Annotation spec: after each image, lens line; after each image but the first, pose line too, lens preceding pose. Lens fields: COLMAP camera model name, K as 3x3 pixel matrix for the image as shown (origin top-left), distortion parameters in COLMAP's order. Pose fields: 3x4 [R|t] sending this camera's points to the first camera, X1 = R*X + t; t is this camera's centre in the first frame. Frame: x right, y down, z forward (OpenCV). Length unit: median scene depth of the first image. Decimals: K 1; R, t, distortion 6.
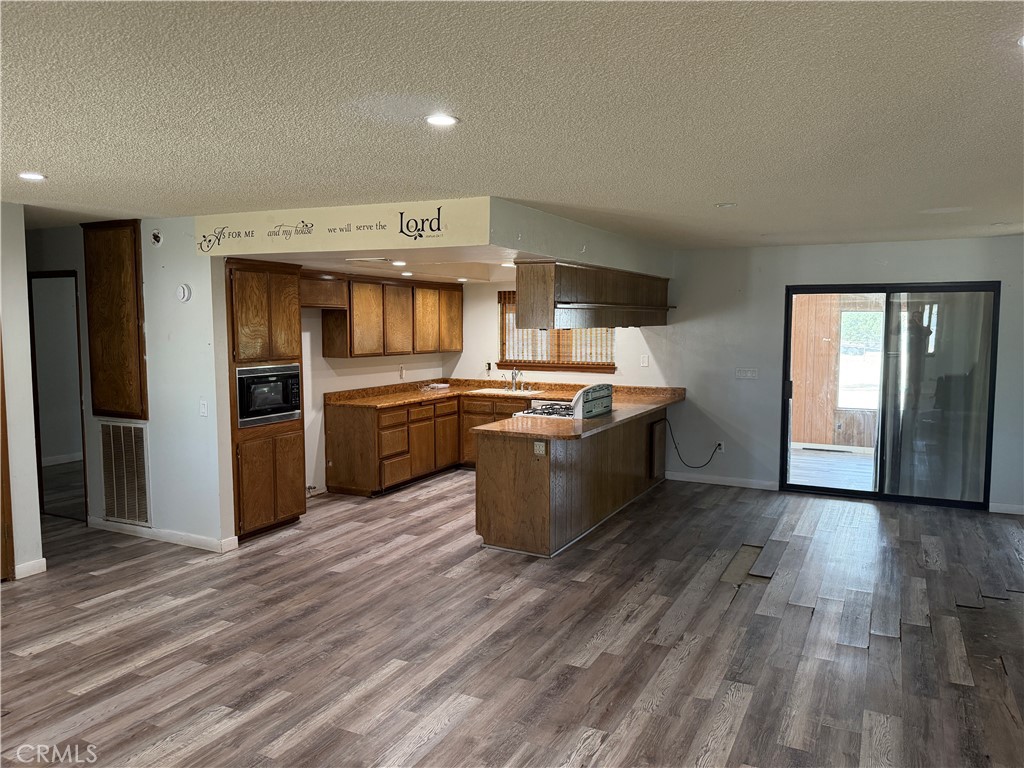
lens RADIAL K [[750.7, 0, 514.1], [0, 750.7, 384.2], [0, 0, 1]] dist [0.007993, 0.000556]
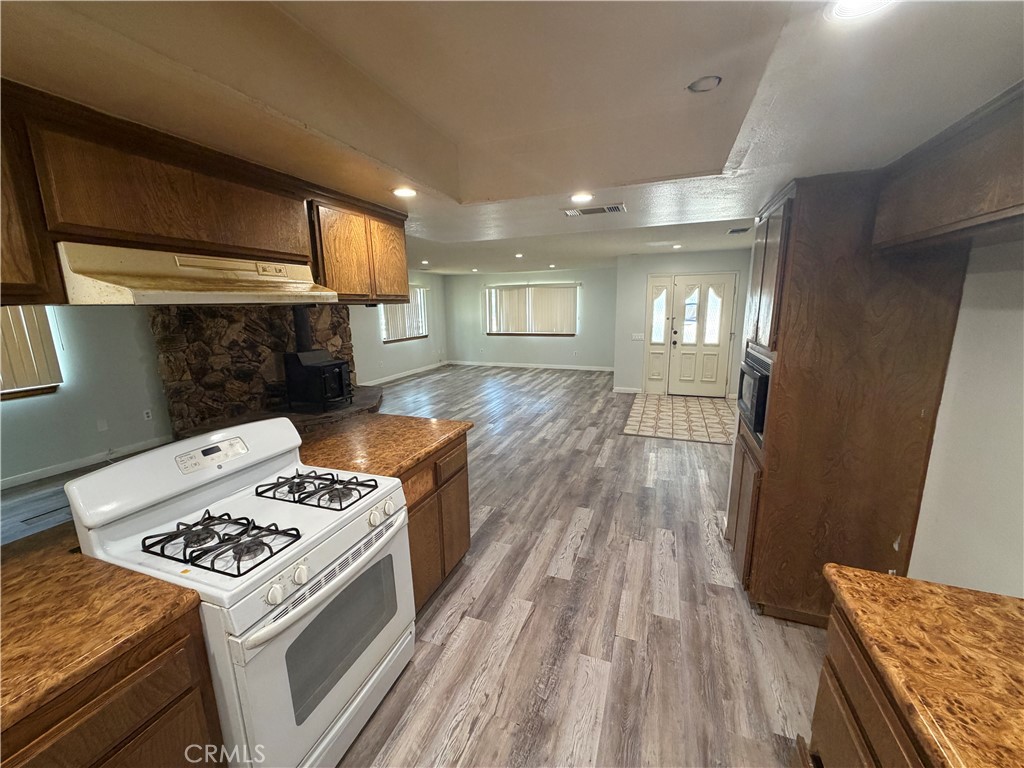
lens RADIAL K [[408.7, 0, 508.4], [0, 408.7, 387.7], [0, 0, 1]] dist [0.002999, 0.000310]
pose [[-0.994759, 0.033027, -0.096761, -0.050049], [0.005054, 0.961116, 0.276098, -0.095724], [0.102118, 0.274162, -0.956246, 1.283208]]
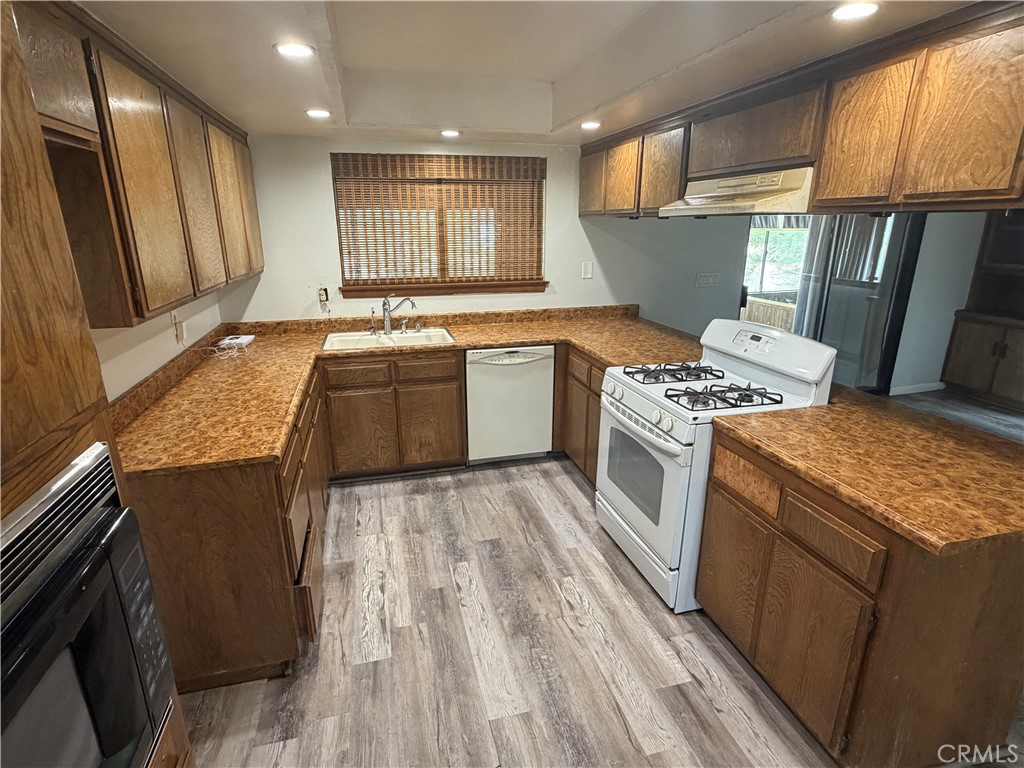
lens RADIAL K [[542.4, 0, 511.8], [0, 542.4, 391.9], [0, 0, 1]] dist [-0.004547, -0.000618]
pose [[0.752170, -0.200877, 0.627605, -0.287790], [0.060675, 0.969471, 0.237580, -0.059252], [-0.656169, -0.140620, 0.741396, 0.855750]]
